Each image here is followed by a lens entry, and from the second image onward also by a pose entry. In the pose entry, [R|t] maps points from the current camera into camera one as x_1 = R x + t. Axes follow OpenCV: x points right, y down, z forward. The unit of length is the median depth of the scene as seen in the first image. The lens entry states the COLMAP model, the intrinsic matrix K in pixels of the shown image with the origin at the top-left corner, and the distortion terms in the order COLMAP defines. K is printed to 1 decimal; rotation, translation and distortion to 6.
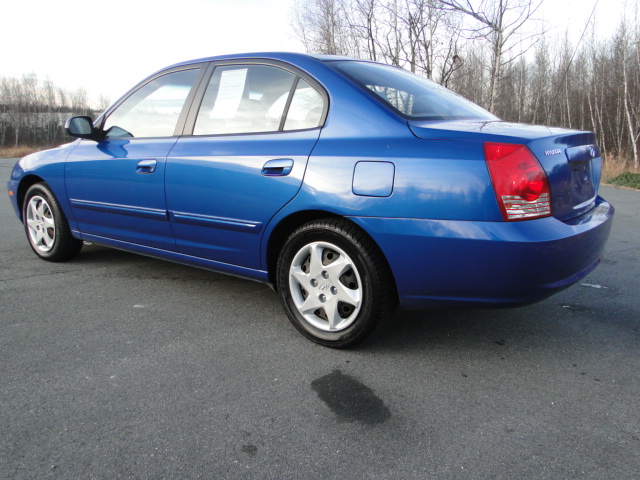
lens RADIAL K [[526.2, 0, 320.0], [0, 526.2, 240.0], [0, 0, 1]] dist [0.001668, 0.003153]
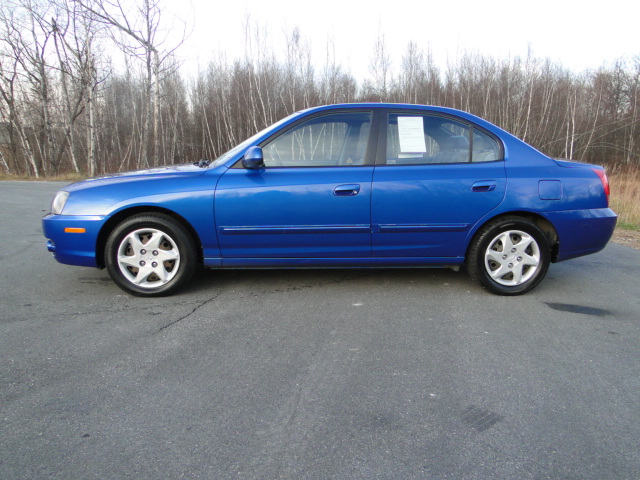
lens RADIAL K [[526.2, 0, 320.0], [0, 526.2, 240.0], [0, 0, 1]] dist [0.001668, 0.003153]
pose [[0.743763, -0.108172, 0.659632, -1.460046], [0.123286, 0.992089, 0.023680, -0.075882], [-0.656975, 0.063711, 0.751215, 0.163927]]
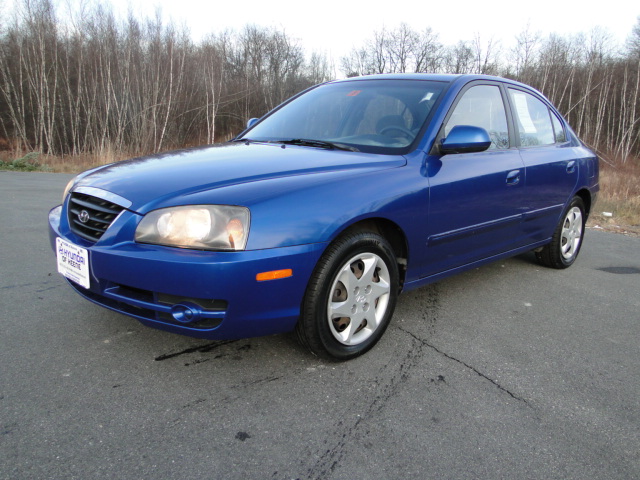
lens RADIAL K [[526.2, 0, 320.0], [0, 526.2, 240.0], [0, 0, 1]] dist [0.001668, 0.003153]
pose [[0.131532, -0.210271, 0.968755, -1.755026], [0.161198, 0.968775, 0.188389, -0.343473], [-0.978118, 0.131382, 0.161320, 1.501262]]
